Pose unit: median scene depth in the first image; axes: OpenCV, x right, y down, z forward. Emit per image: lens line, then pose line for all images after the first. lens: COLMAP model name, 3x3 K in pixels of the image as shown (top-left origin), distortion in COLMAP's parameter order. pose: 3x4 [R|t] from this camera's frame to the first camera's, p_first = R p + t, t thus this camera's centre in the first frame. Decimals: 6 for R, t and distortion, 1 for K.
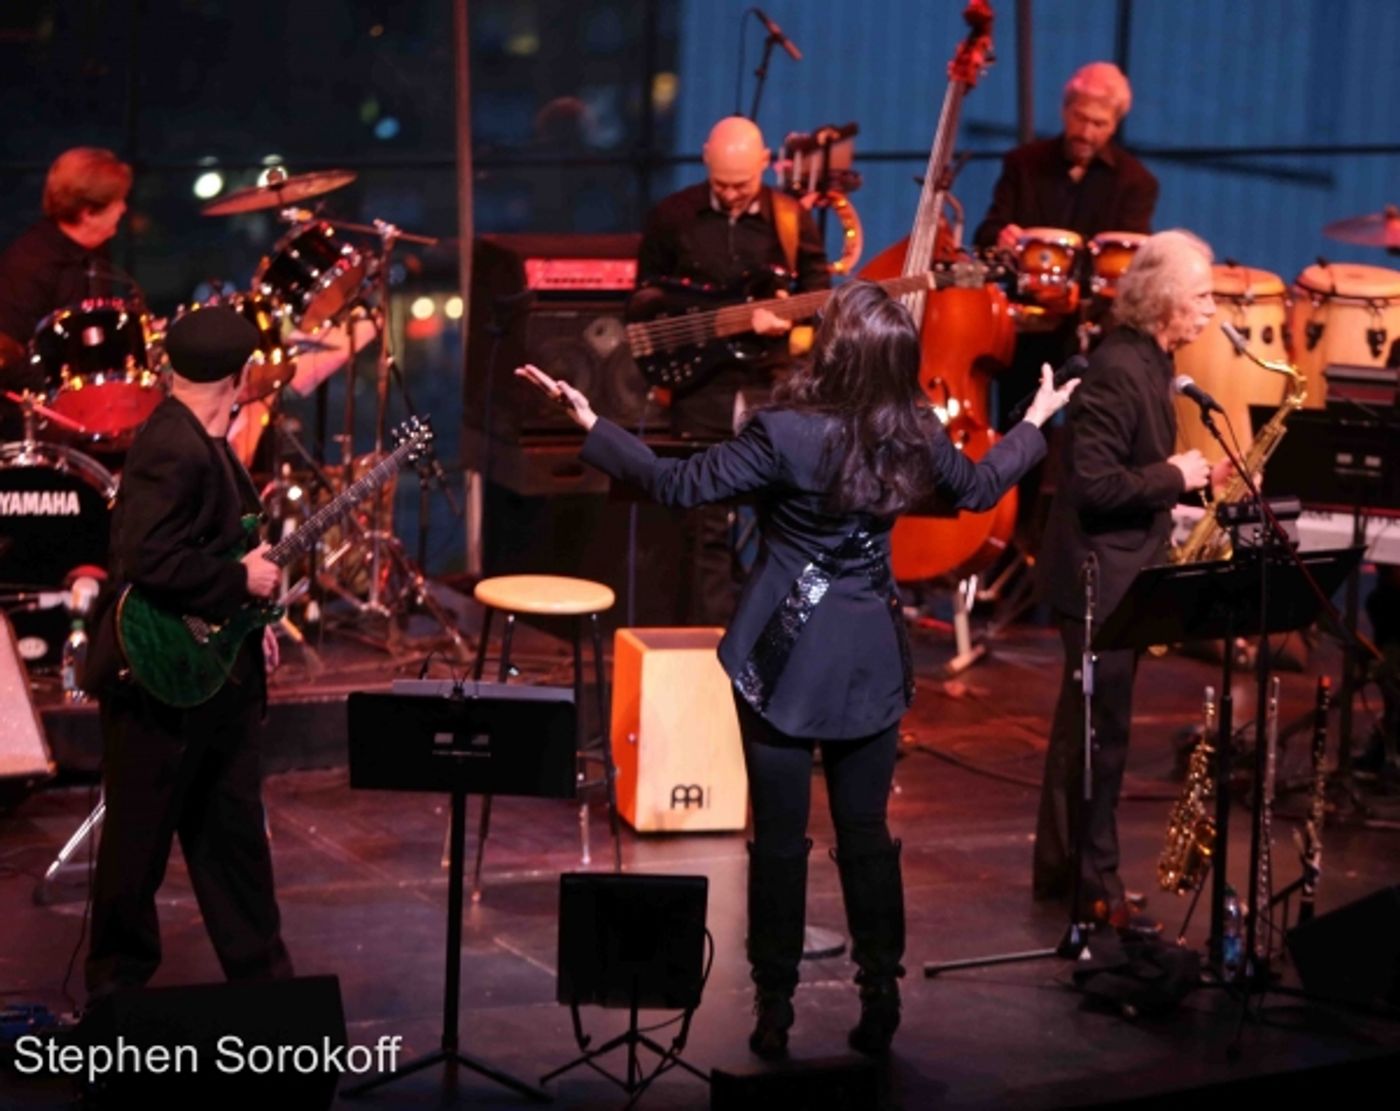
lens RADIAL K [[5173.9, 0, 726.7], [0, 5173.9, 534.8], [0, 0, 1]] dist [0.490993, 0.000000]
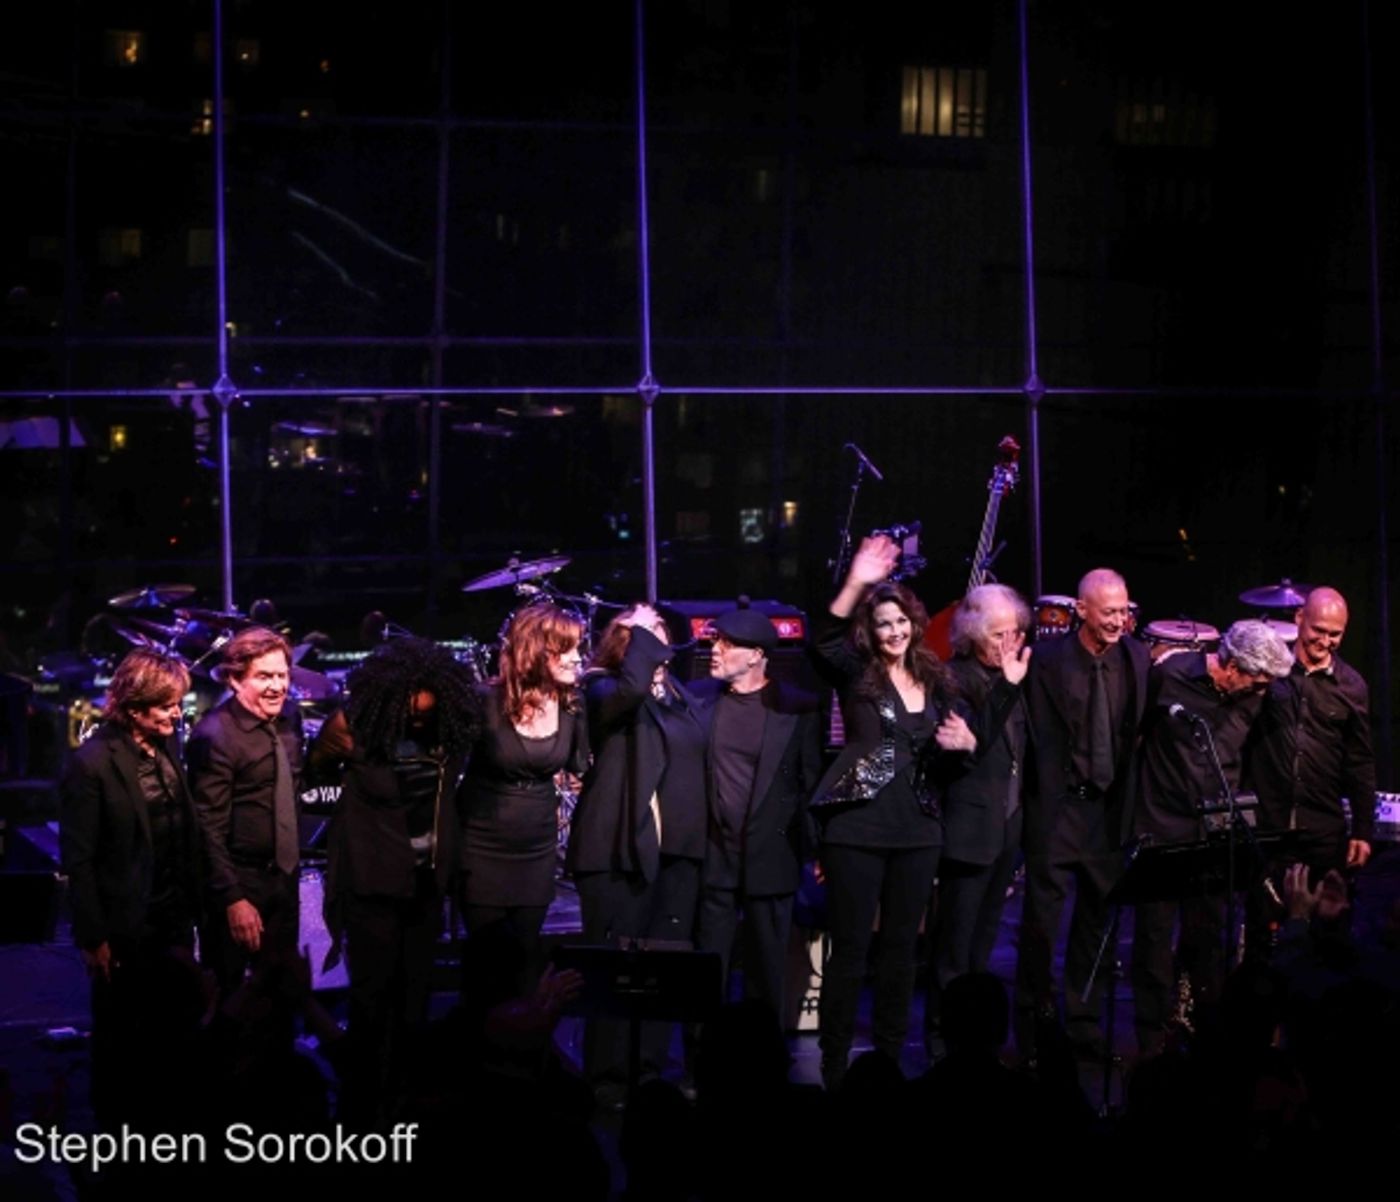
lens RADIAL K [[9101.8, 0, 753.2], [0, 9101.8, 629.2], [0, 0, 1]] dist [0.715411, 0.000000]
pose [[0.999903, -0.005565, -0.012743, 0.010008], [0.004811, 0.998282, -0.058388, 0.094657], [0.013046, 0.058321, 0.998213, -1.476292]]
